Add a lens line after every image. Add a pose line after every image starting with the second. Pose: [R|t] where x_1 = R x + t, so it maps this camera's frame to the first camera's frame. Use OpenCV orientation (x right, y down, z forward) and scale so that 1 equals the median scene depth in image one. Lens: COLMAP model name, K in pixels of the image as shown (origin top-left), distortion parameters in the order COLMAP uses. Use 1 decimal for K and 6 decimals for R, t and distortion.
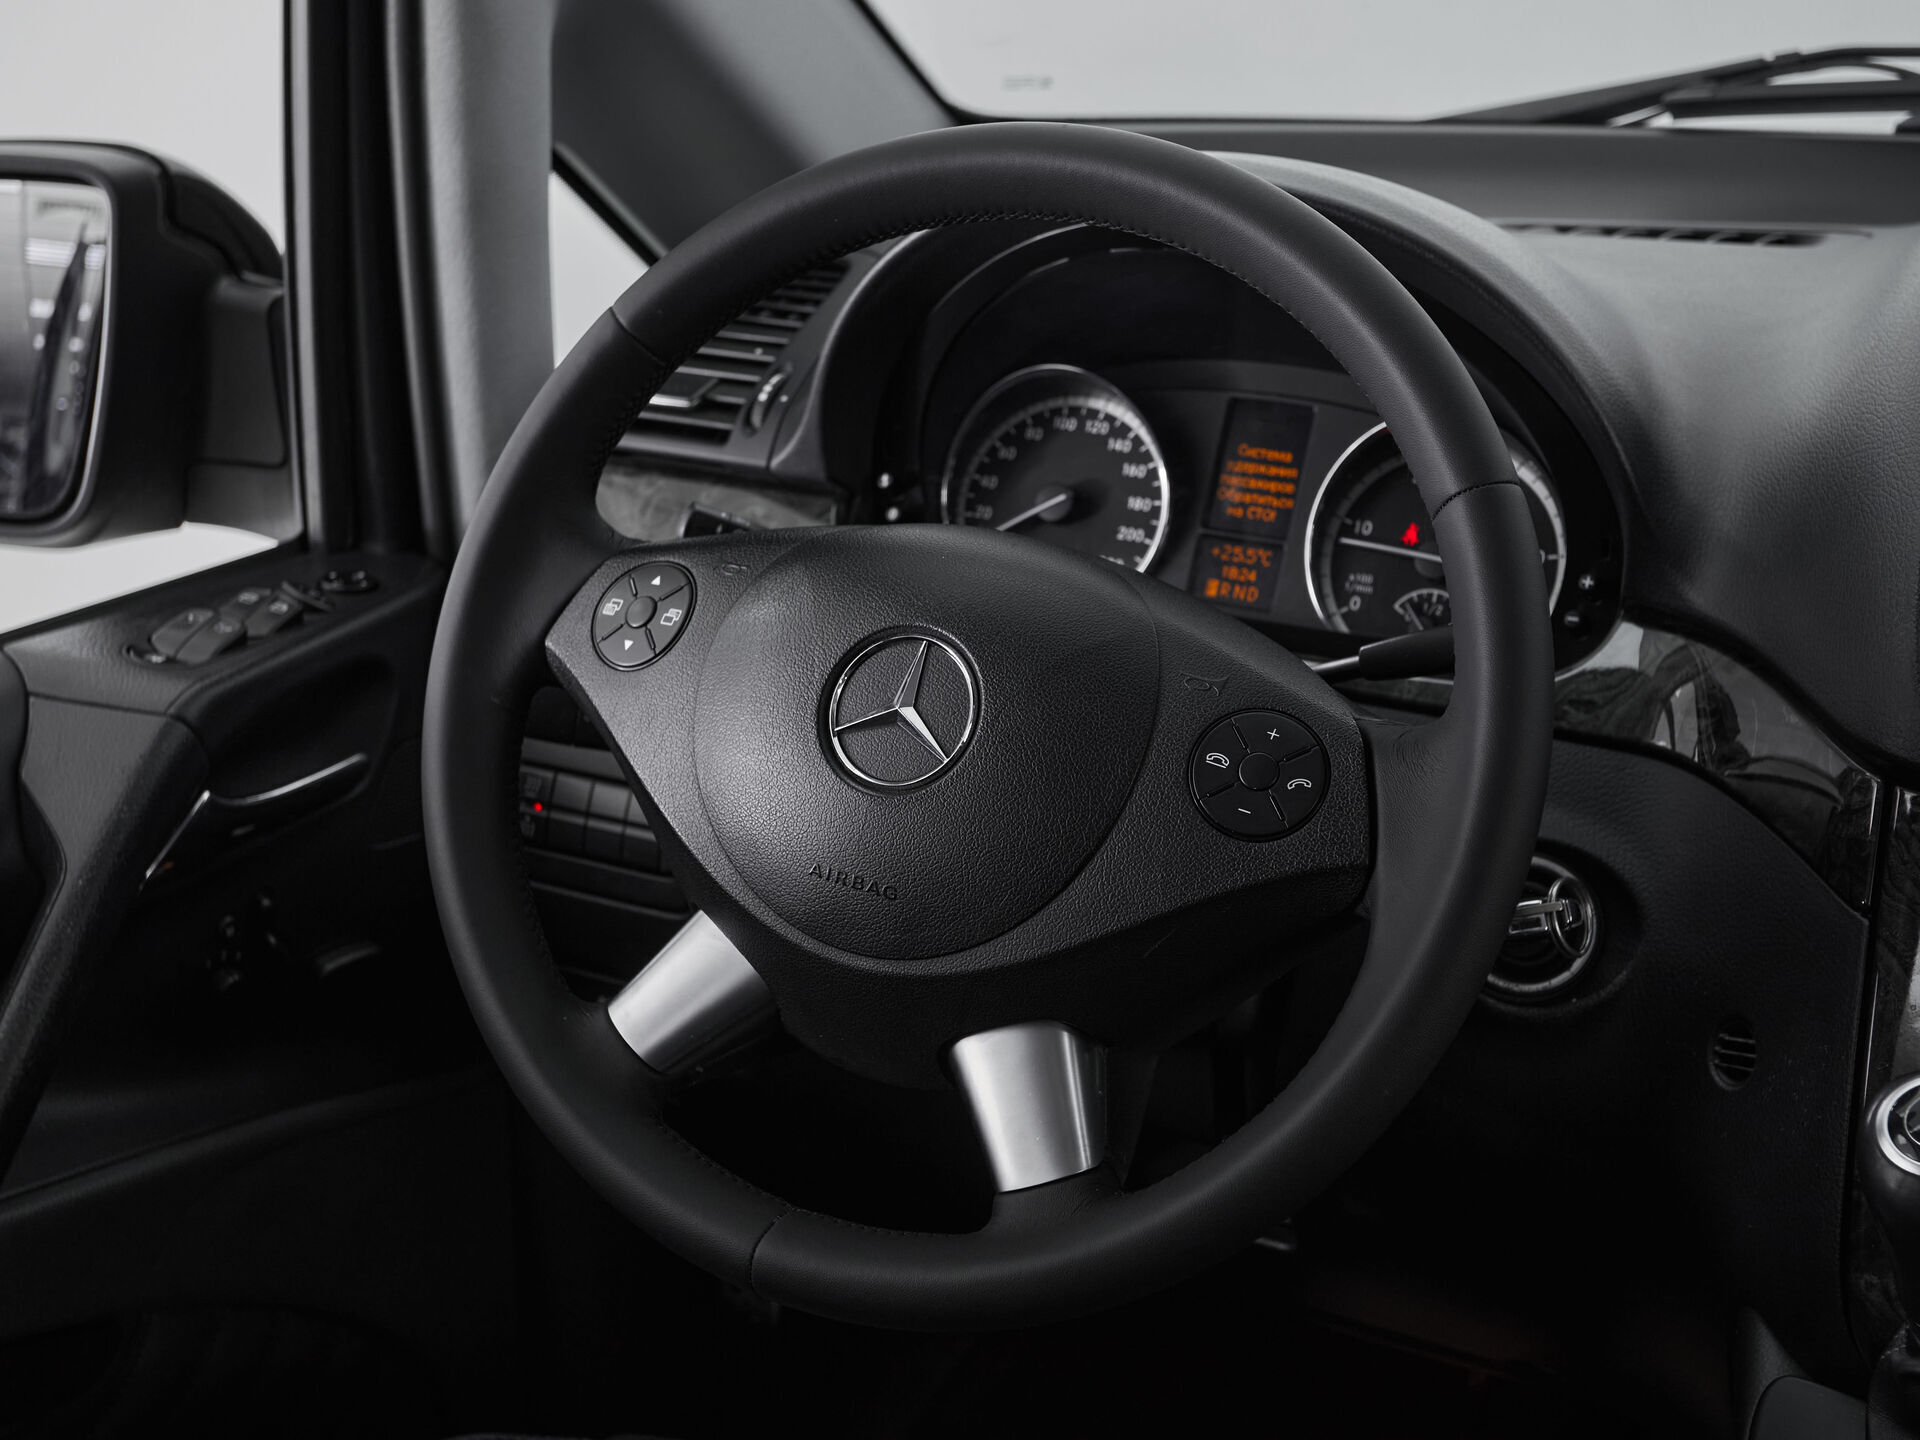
lens RADIAL K [[2401.2, 0, 954.4], [0, 2401.2, 671.5], [0, 0, 1]] dist [0.025872, 0.023269]
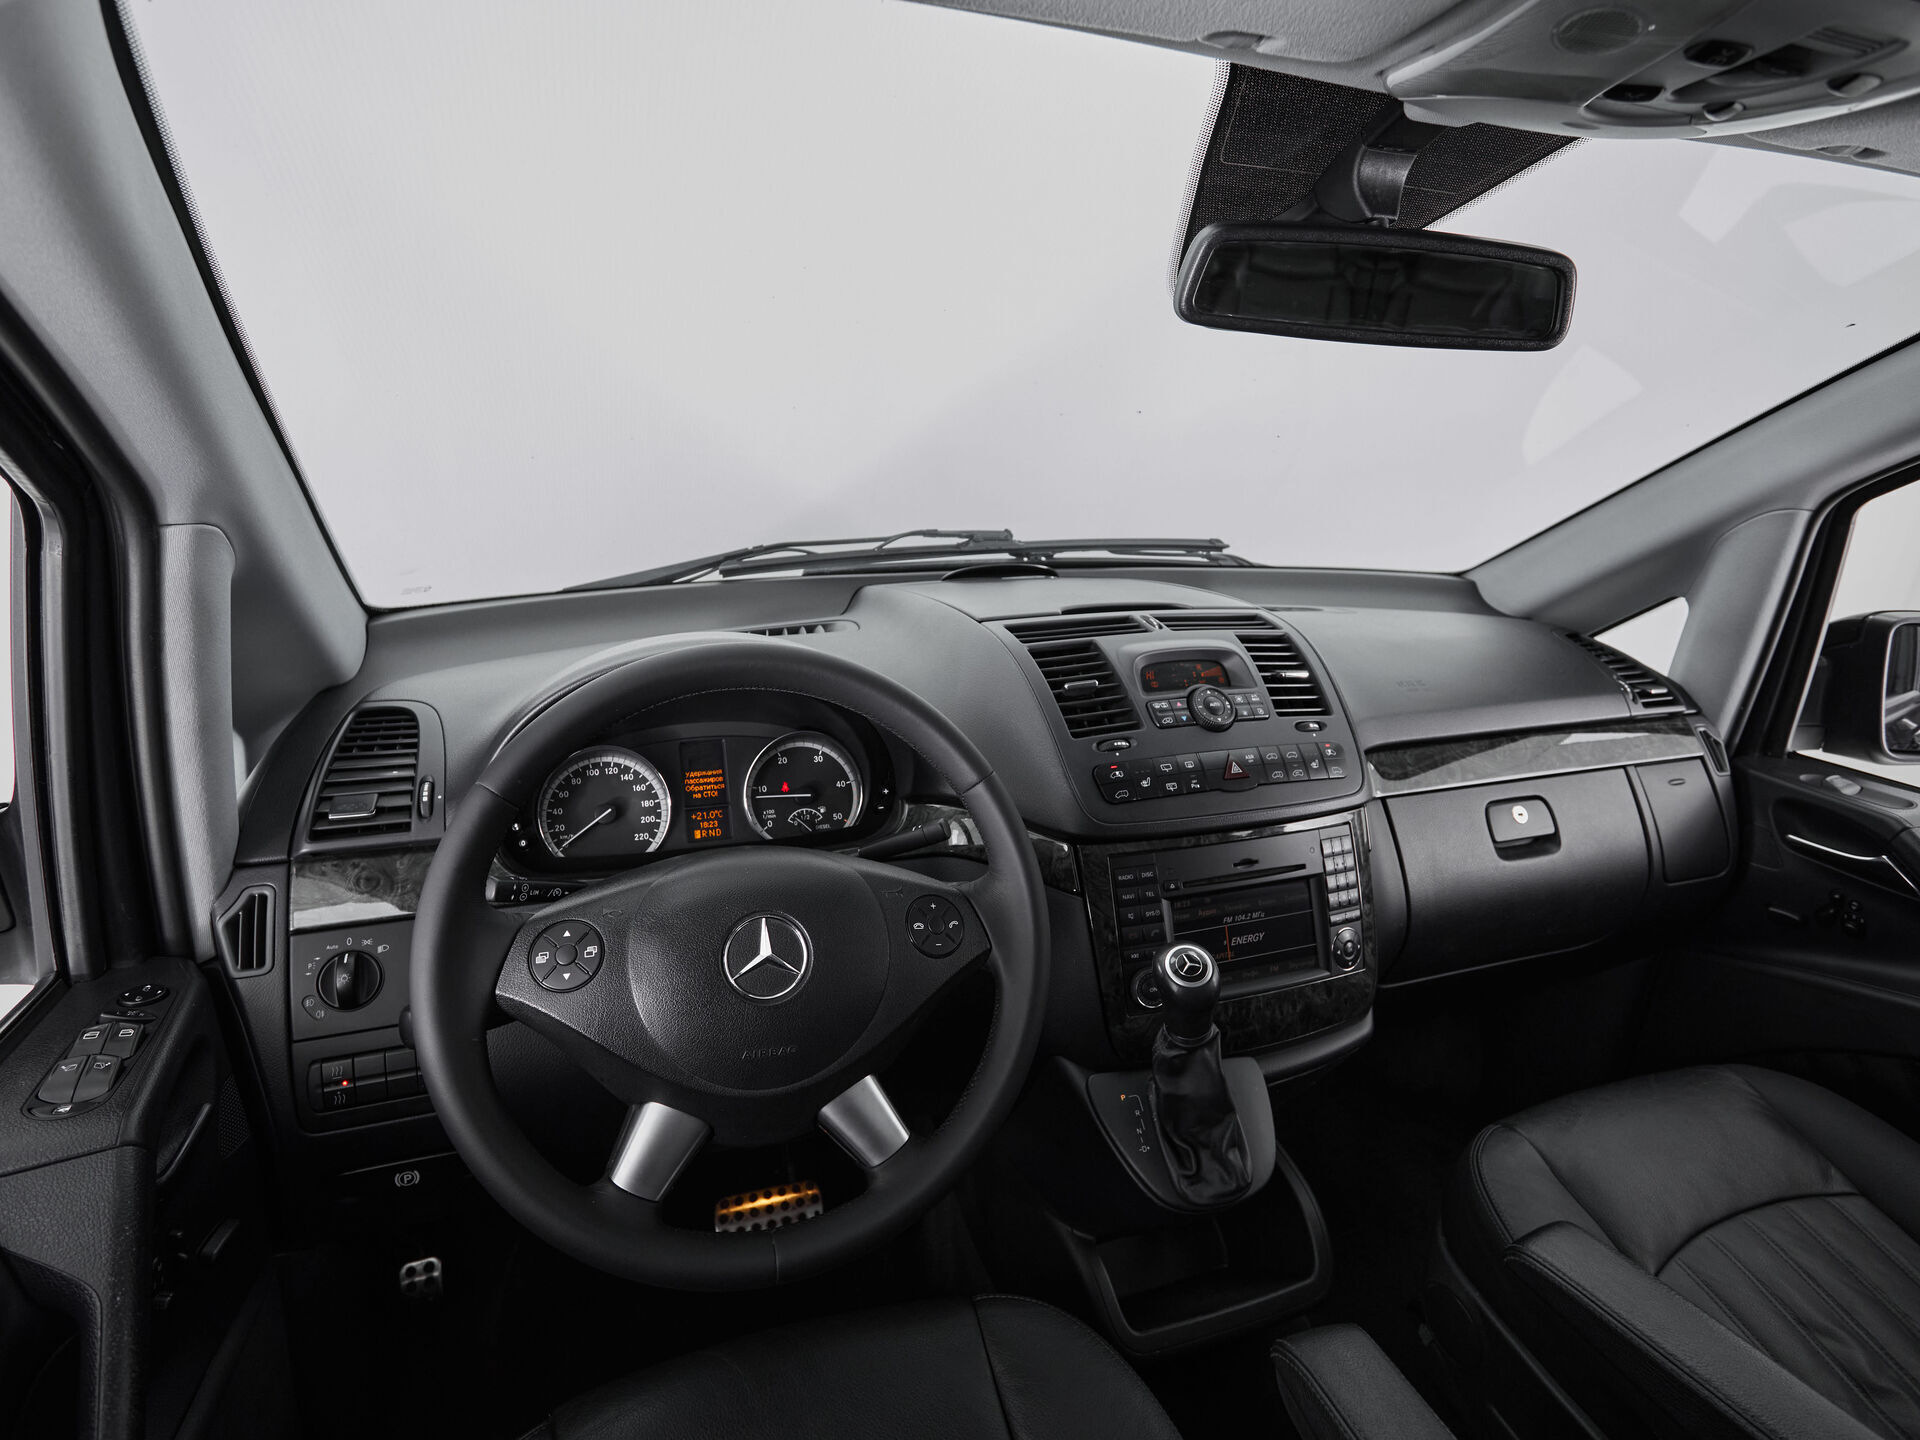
lens RADIAL K [[993.4, 0, 960.0], [0, 993.4, 720.0], [0, 0, 1]] dist [-0.005833, -0.000056]
pose [[0.679368, -0.201616, 0.705556, -0.324313], [0.220212, 0.973212, 0.066062, -0.138077], [-0.699975, 0.110492, 0.705568, 0.228780]]
